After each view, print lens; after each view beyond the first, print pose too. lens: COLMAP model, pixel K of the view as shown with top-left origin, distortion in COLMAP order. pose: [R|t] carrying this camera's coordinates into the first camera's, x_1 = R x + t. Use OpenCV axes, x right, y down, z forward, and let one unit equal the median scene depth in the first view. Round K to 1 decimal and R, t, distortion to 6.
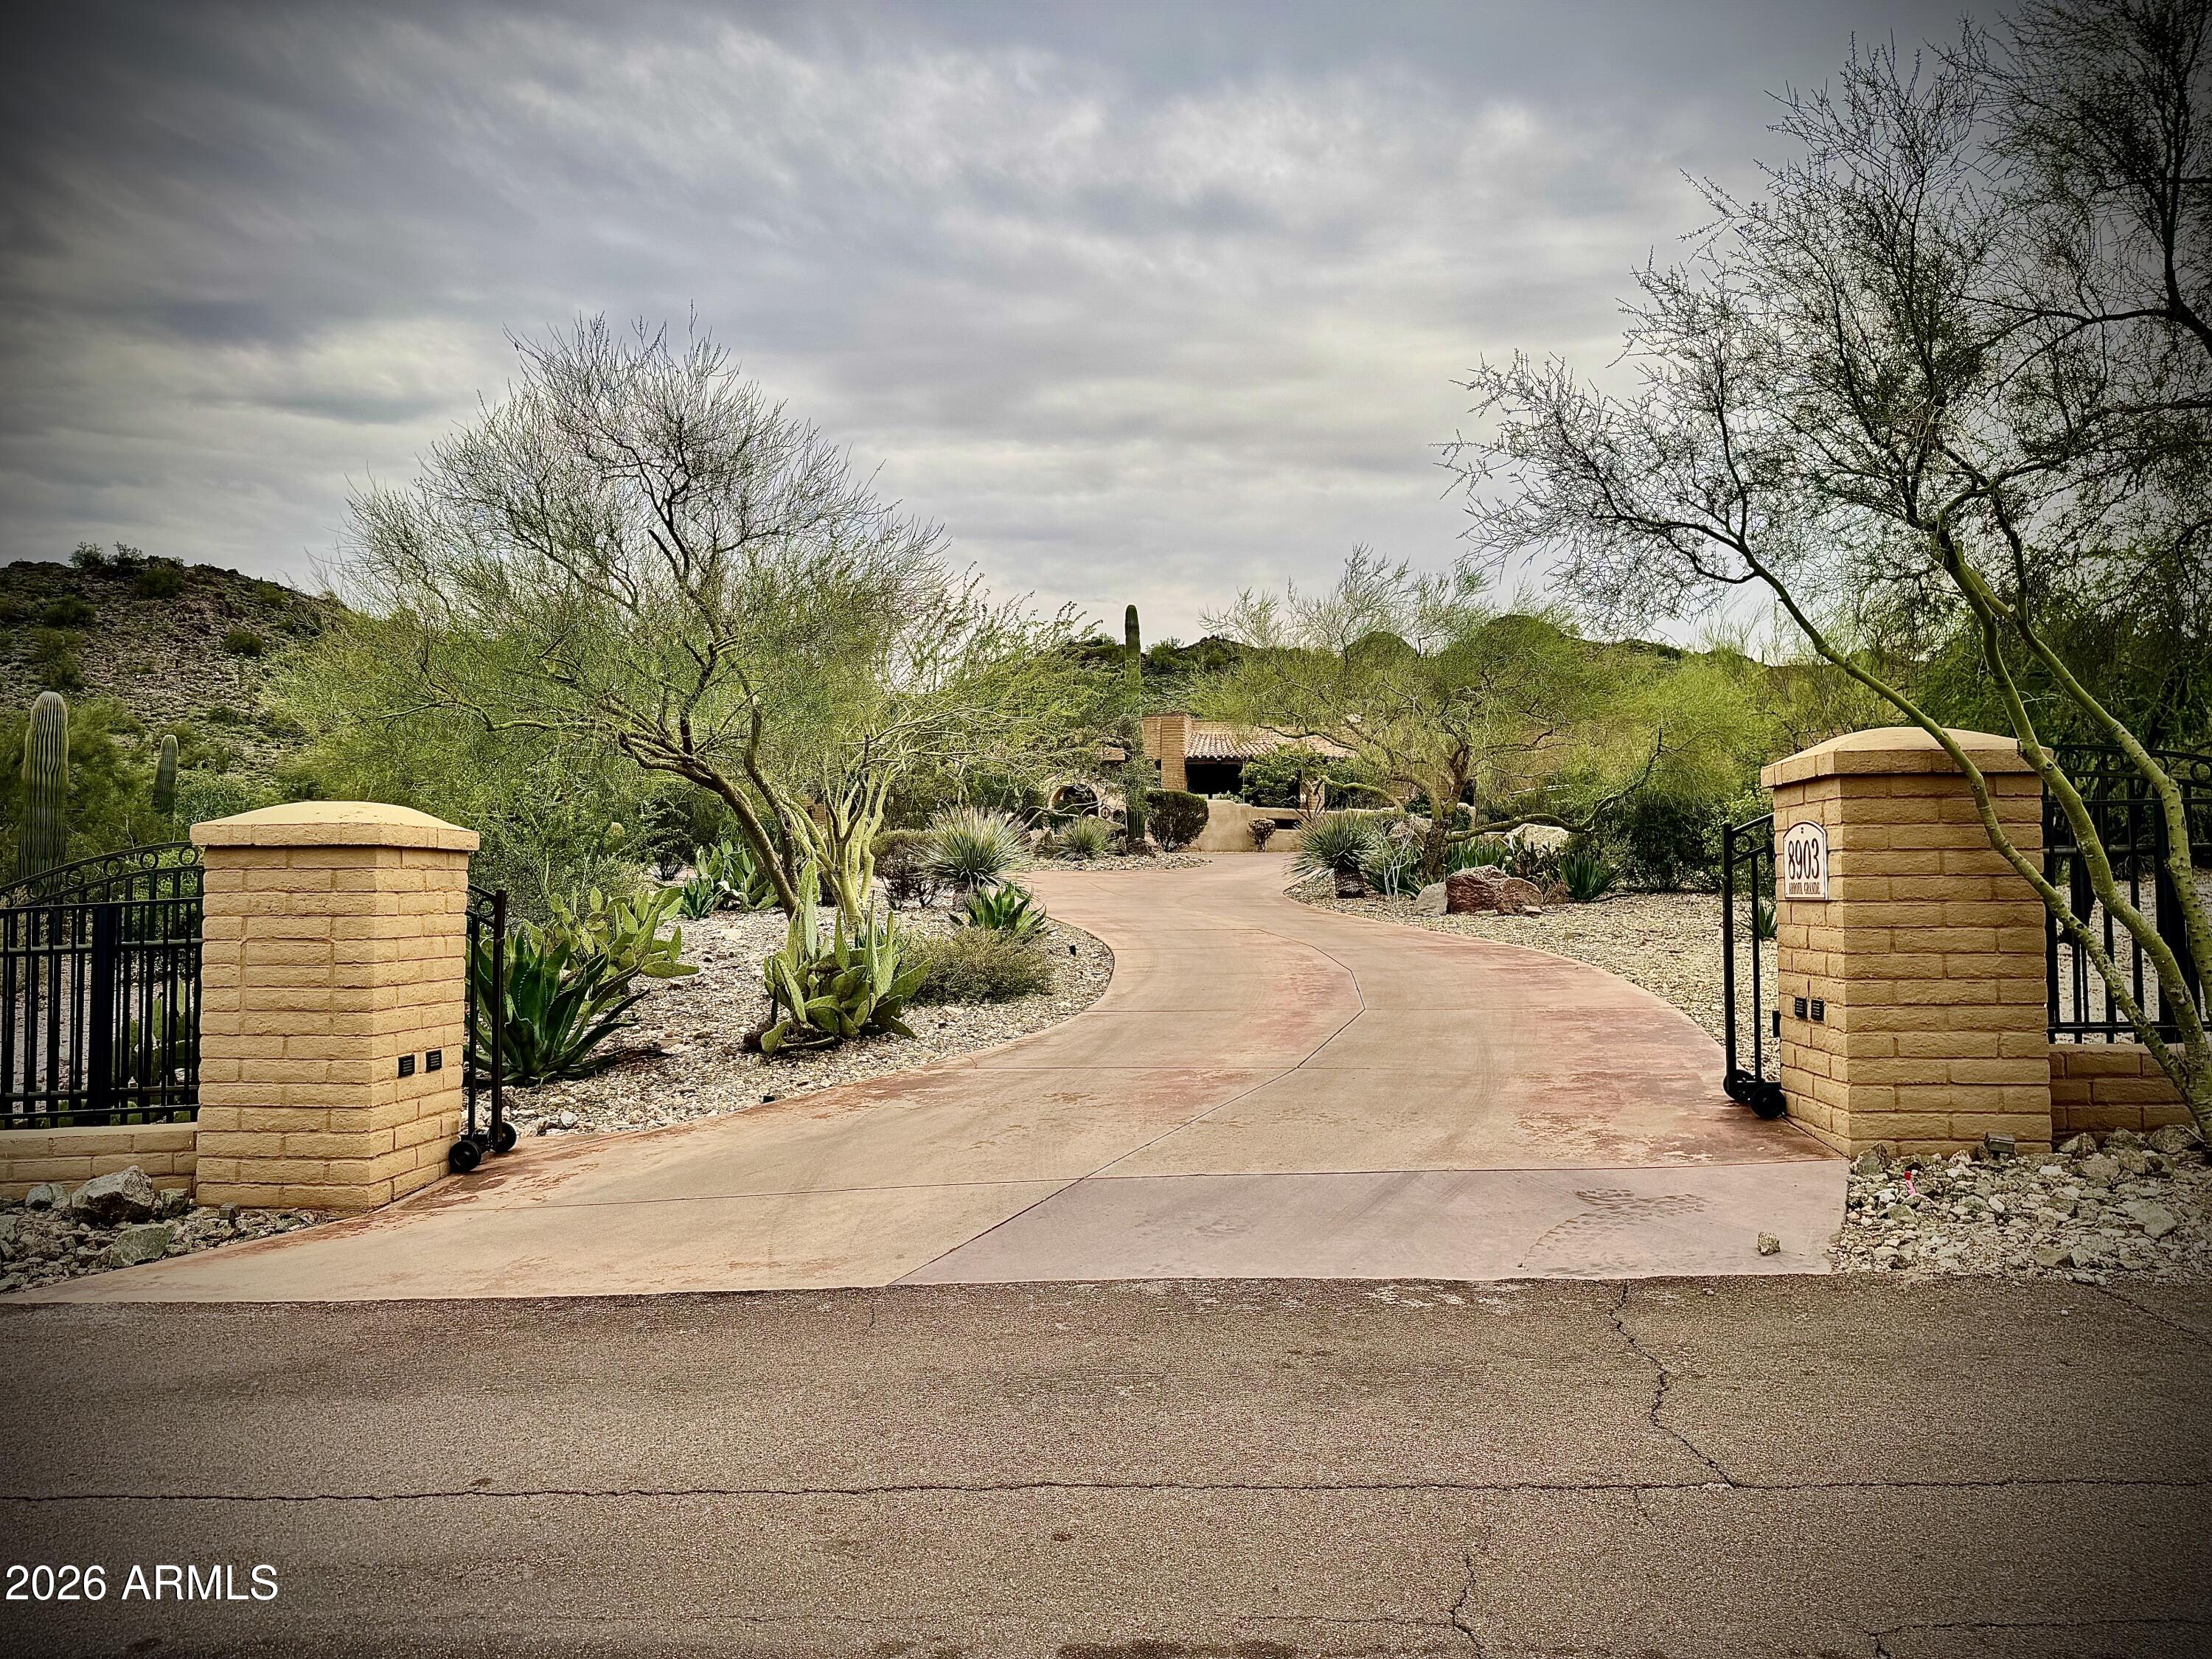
lens RADIAL K [[1590.5, 0, 1107.2], [0, 1590.5, 820.4], [0, 0, 1]] dist [0.135030, -0.263886]
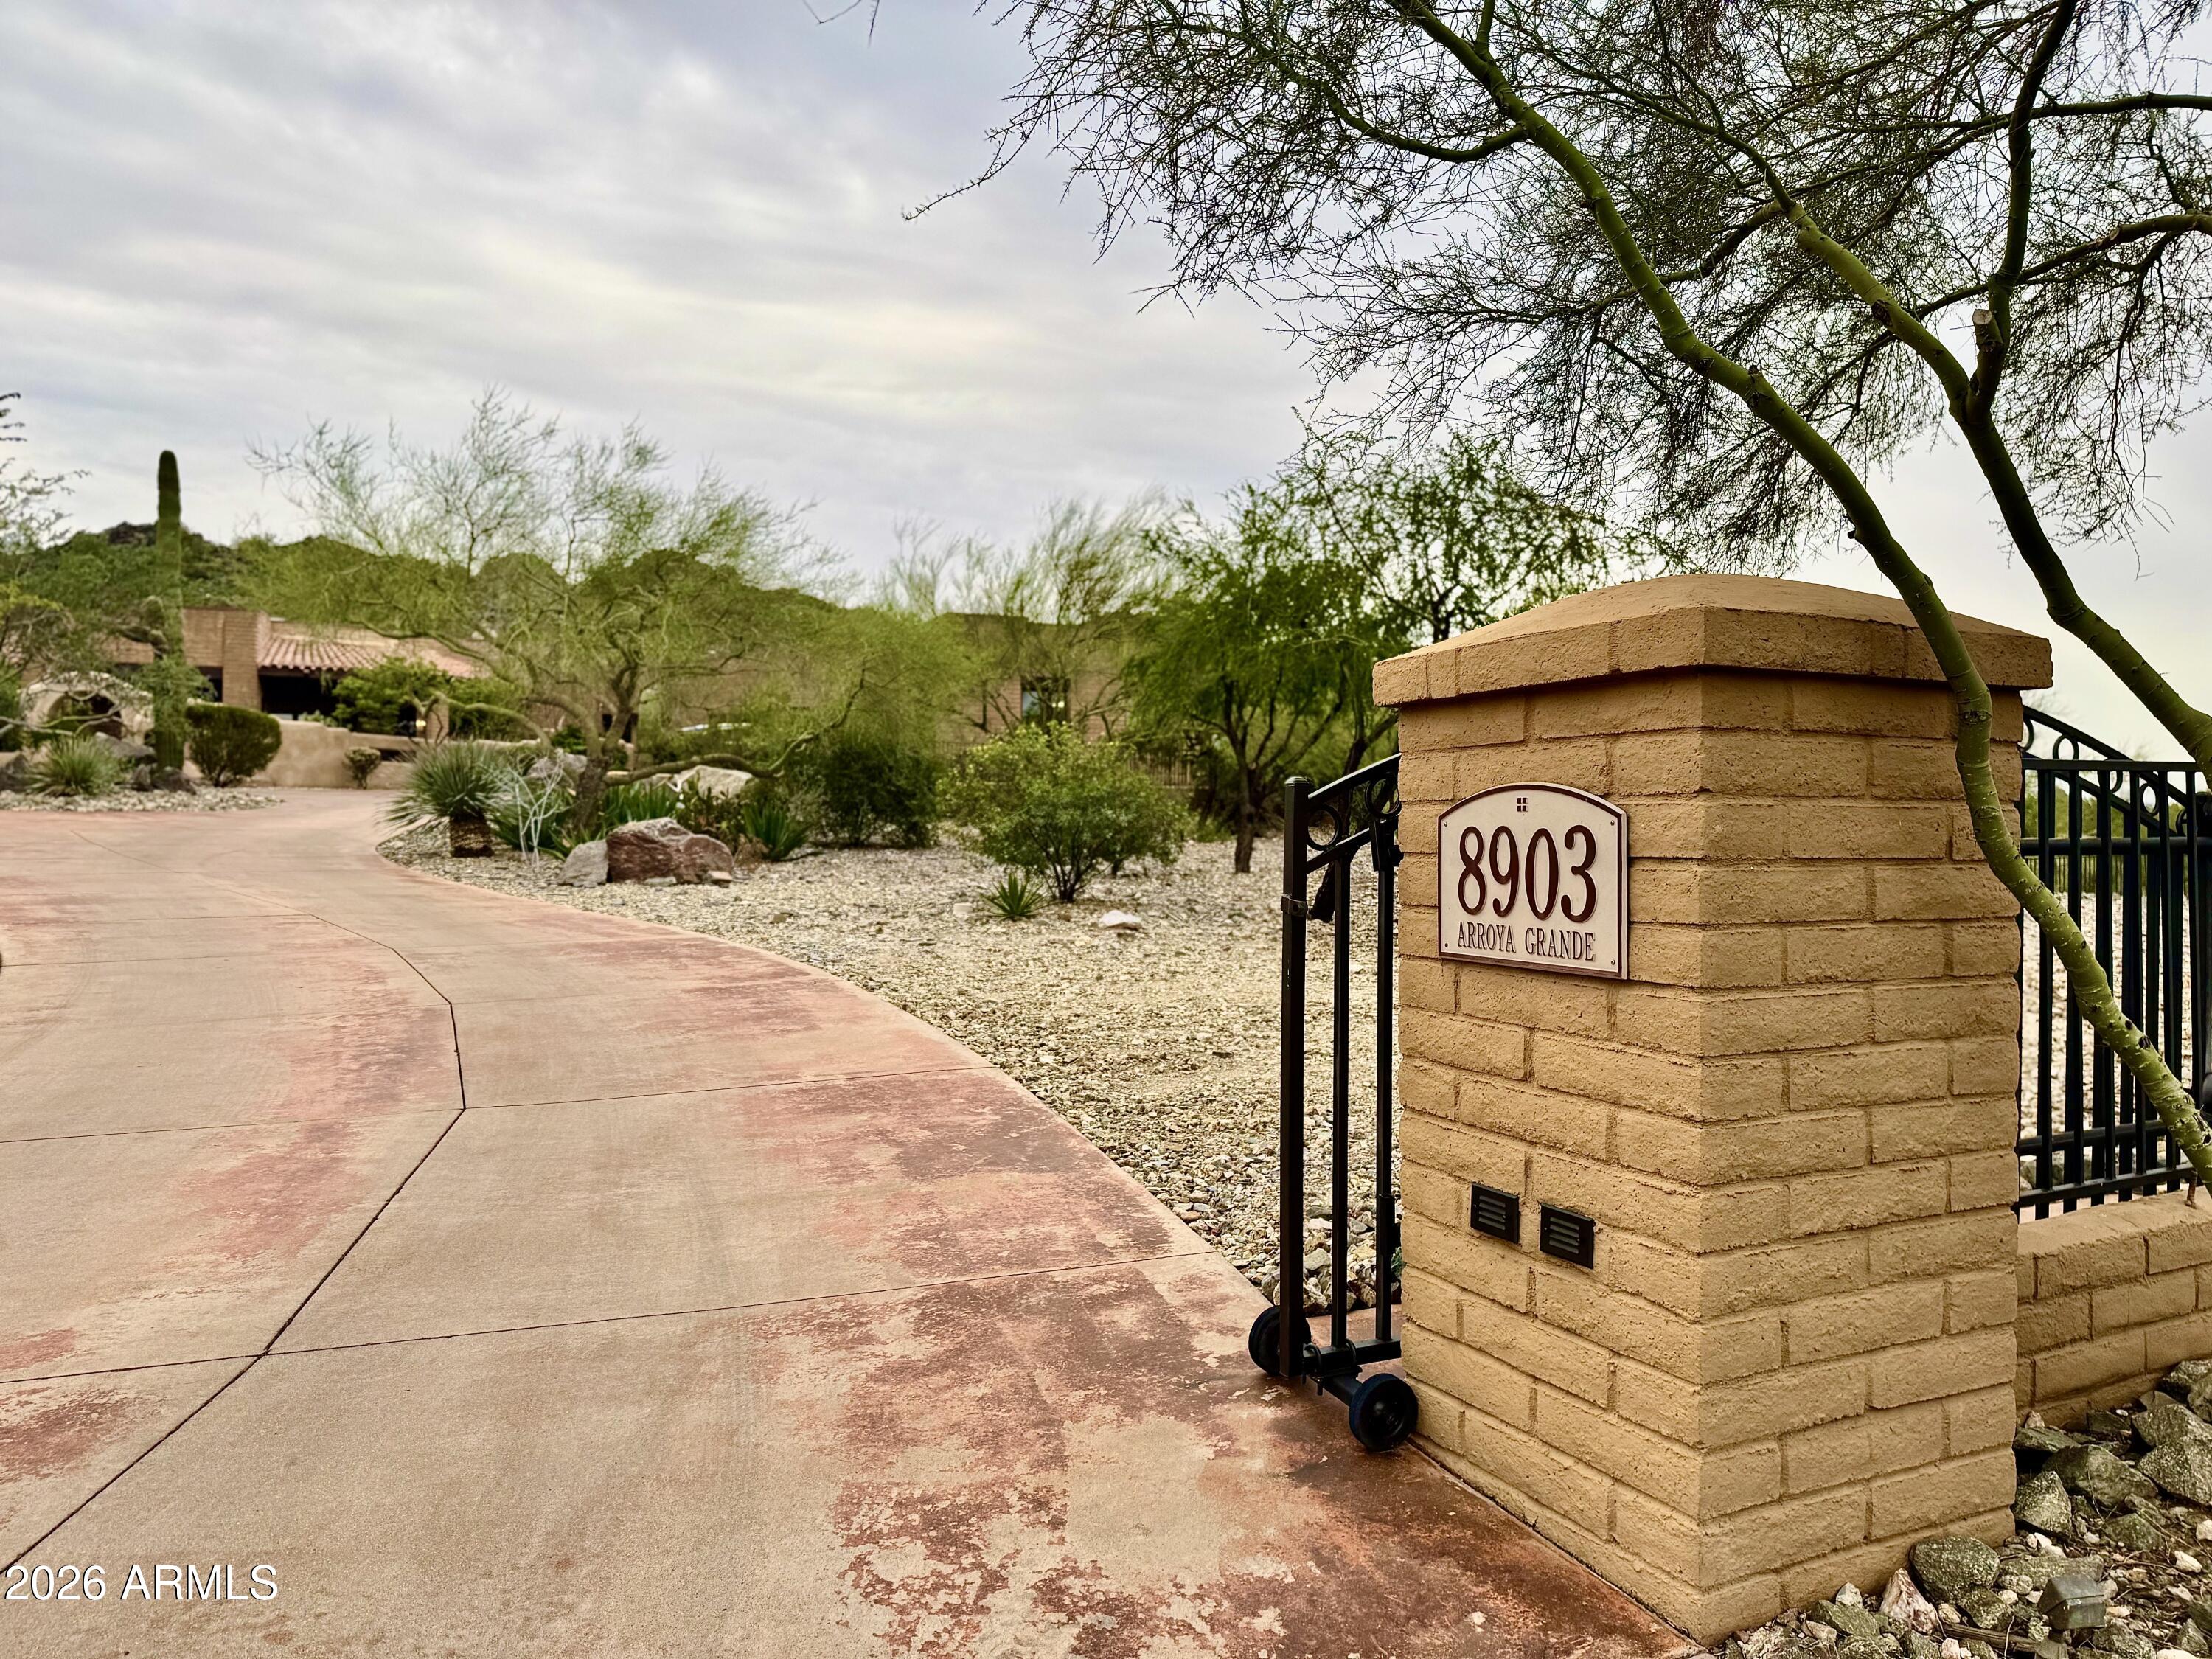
lens RADIAL K [[1590.5, 0, 1107.2], [0, 1590.5, 820.4], [0, 0, 1]] dist [0.135030, -0.263886]
pose [[0.868347, 0.014259, 0.495752, 0.036731], [-0.032484, 0.999075, 0.028162, 0.000552], [-0.494892, -0.040558, 0.868007, 0.201245]]
